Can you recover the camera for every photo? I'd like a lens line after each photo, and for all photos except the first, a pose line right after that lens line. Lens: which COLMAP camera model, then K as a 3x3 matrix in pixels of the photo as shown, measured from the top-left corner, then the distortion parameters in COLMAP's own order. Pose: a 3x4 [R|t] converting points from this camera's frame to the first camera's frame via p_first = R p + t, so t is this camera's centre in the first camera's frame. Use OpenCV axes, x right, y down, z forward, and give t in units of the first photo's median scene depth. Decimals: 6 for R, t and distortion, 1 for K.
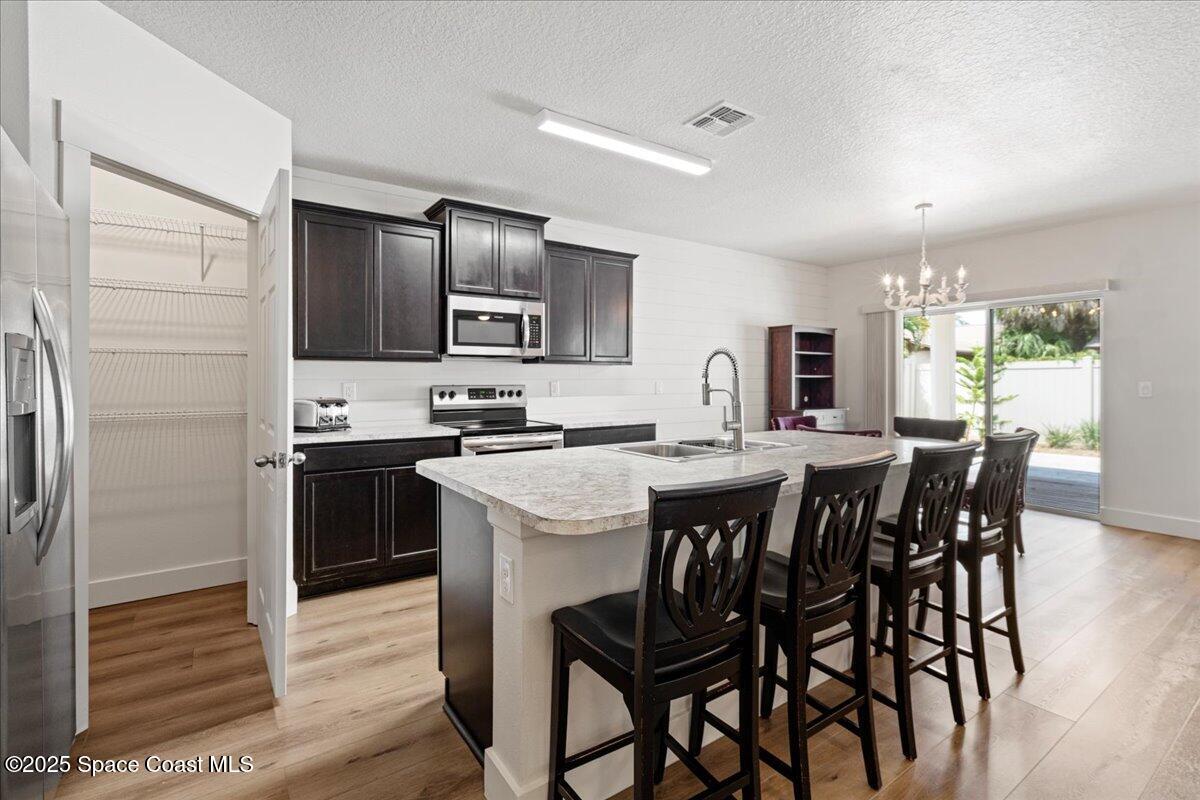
lens RADIAL K [[544.8, 0, 601.7], [0, 544.8, 388.9], [0, 0, 1]] dist [-0.007515, 0.000738]
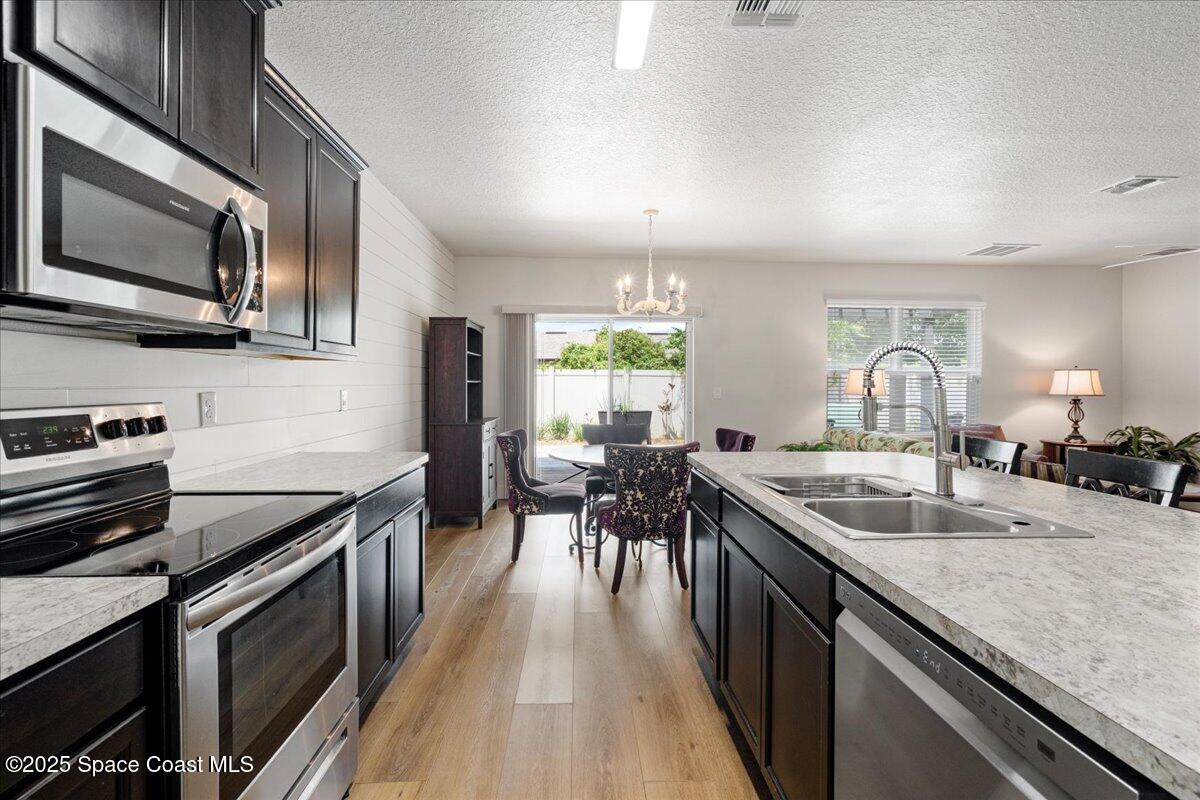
lens RADIAL K [[544.8, 0, 600.1], [0, 544.8, 393.8], [0, 0, 1]] dist [-0.007515, 0.000738]
pose [[0.525810, -0.015456, 0.850461, -0.308244], [0.013253, 0.999862, 0.009977, -0.013783], [-0.850499, 0.006025, 0.525943, 0.549222]]
